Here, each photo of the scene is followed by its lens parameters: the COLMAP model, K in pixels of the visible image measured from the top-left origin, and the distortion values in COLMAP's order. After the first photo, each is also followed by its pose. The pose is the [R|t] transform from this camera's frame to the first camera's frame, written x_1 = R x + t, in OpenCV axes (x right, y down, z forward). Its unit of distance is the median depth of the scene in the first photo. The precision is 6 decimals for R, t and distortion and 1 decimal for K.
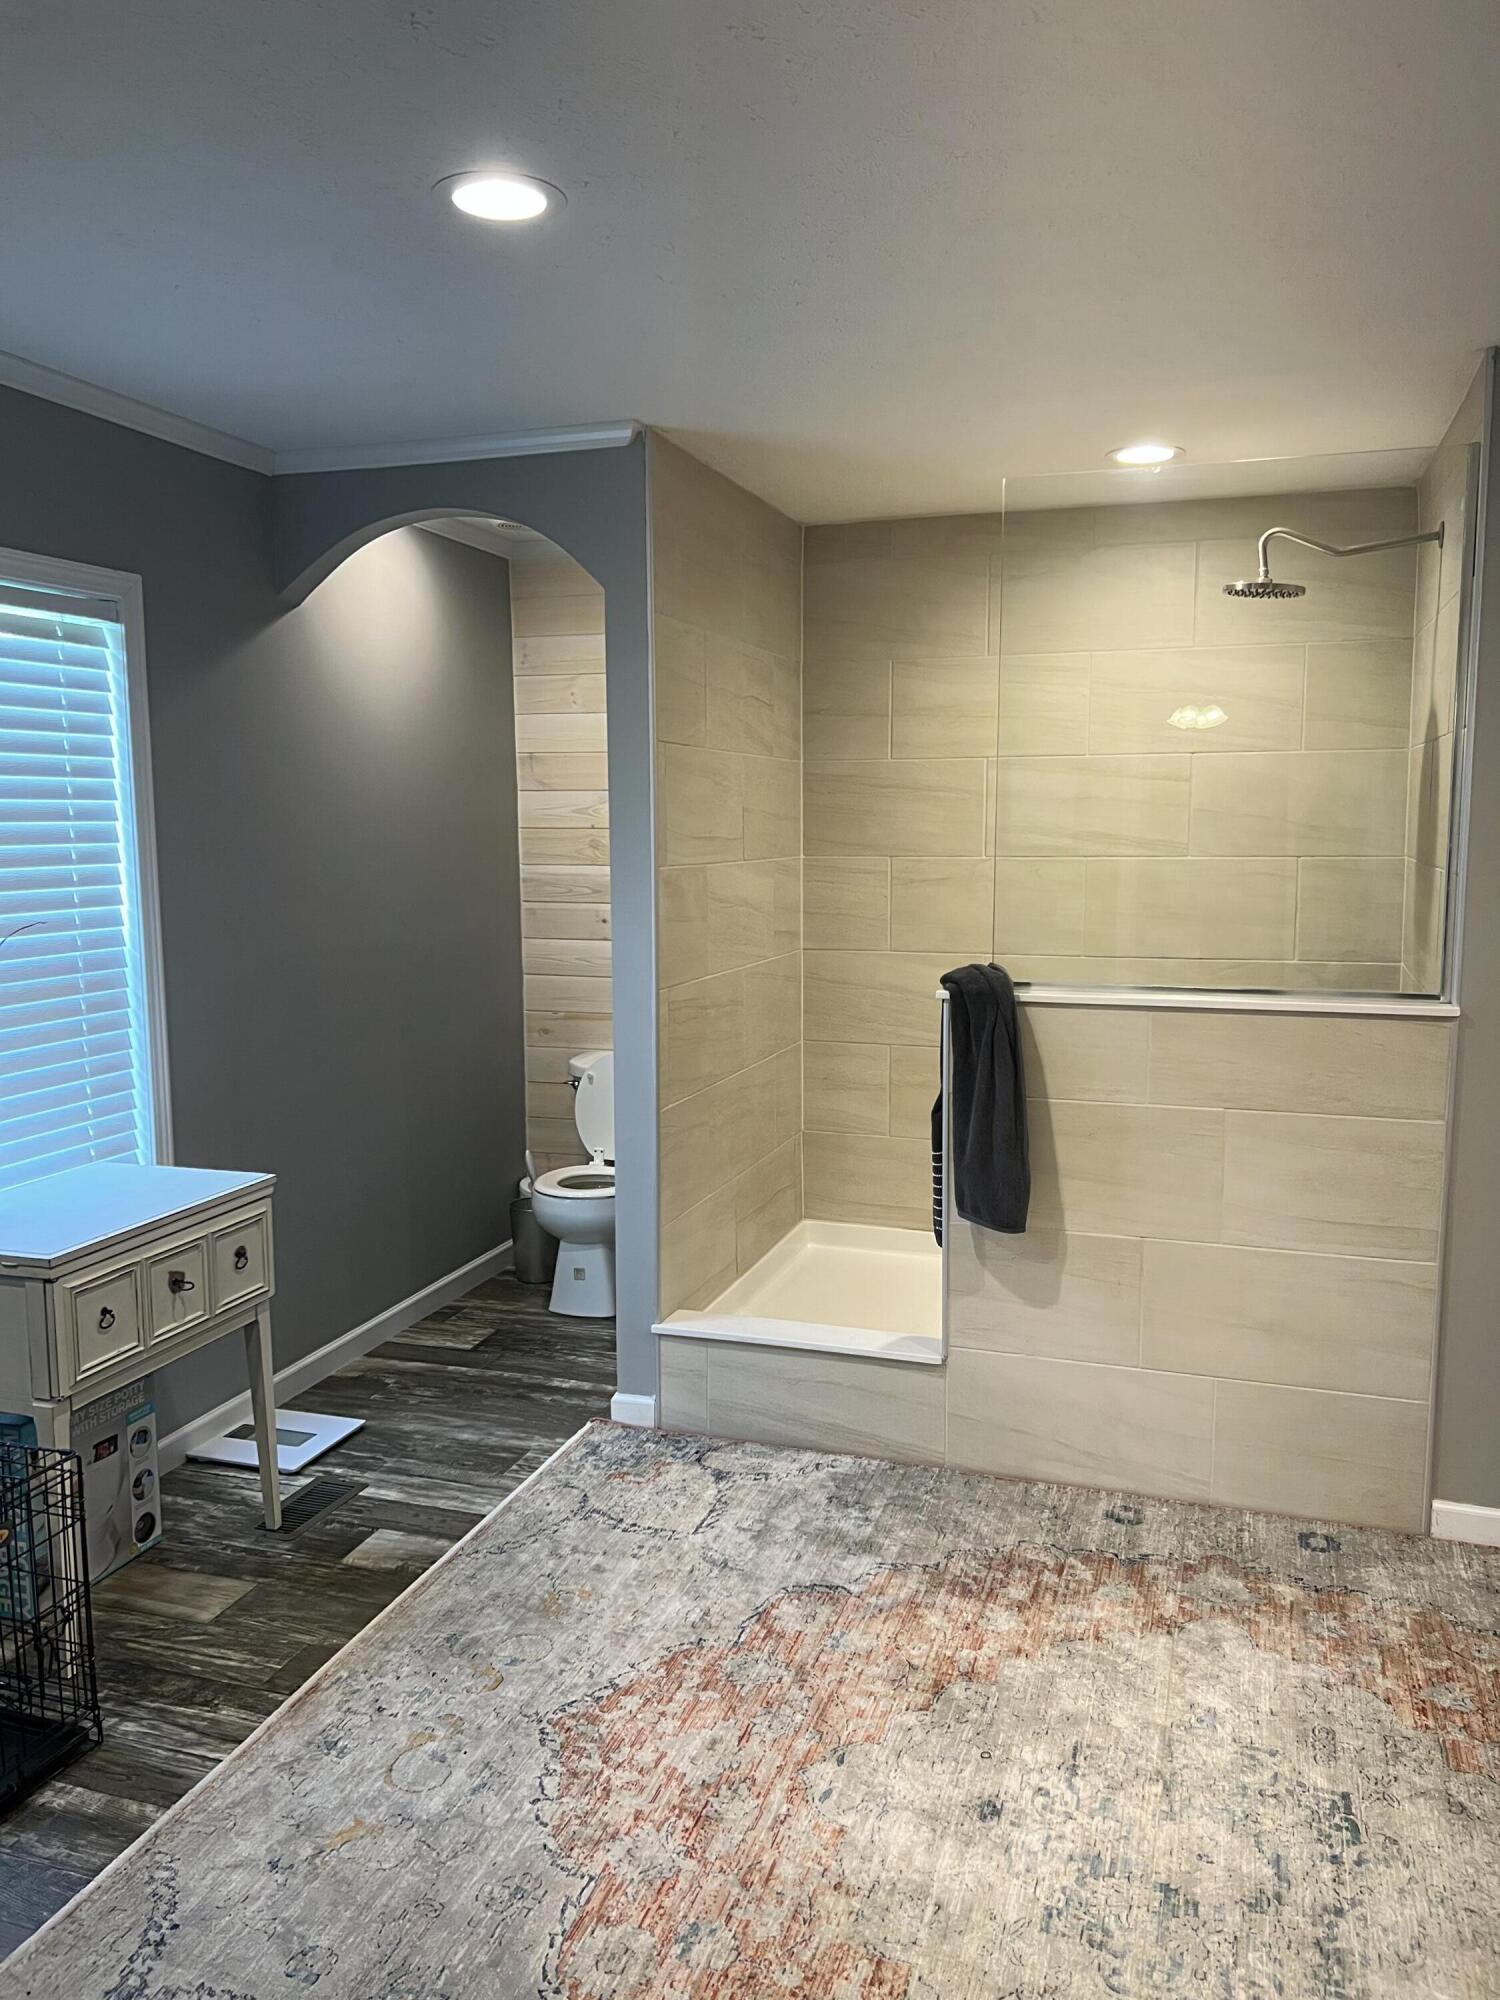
lens RADIAL K [[1506.1, 0, 735.4], [0, 1506.1, 1006.3], [0, 0, 1]] dist [0.063455, -0.083949]
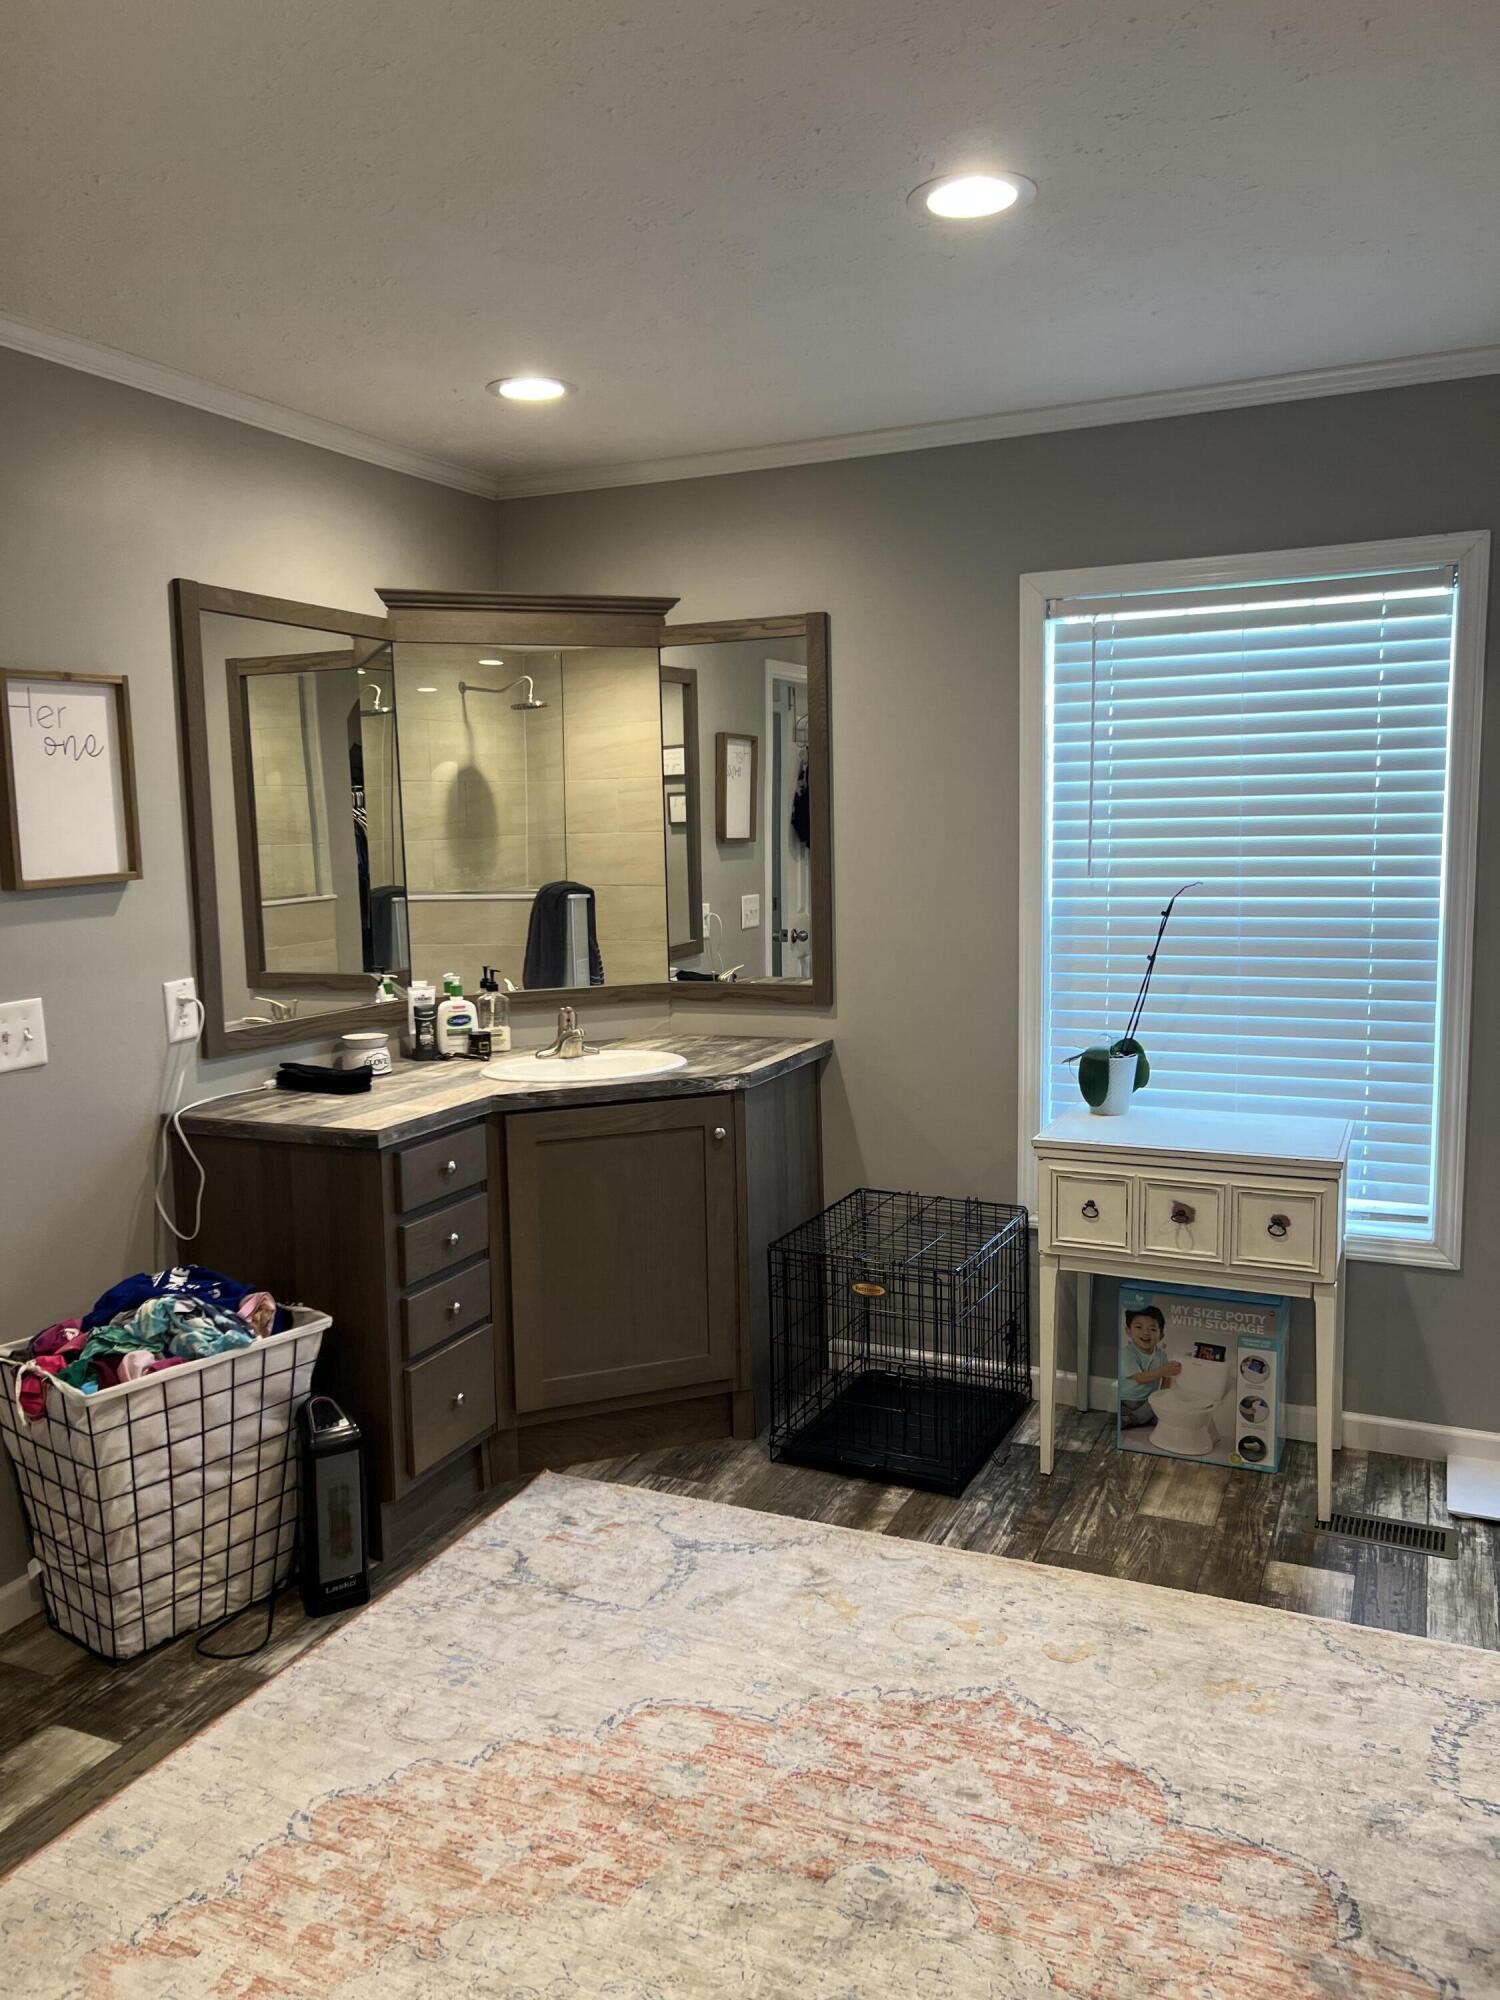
lens RADIAL K [[1495.6, 0, 752.7], [0, 1495.6, 1014.9], [0, 0, 1]] dist [0.019593, -0.004117]
pose [[-0.101358, 0.135162, -0.985626, 0.685401], [-0.103094, 0.983967, 0.145537, -0.082878], [0.989494, 0.116364, -0.085799, 0.733981]]
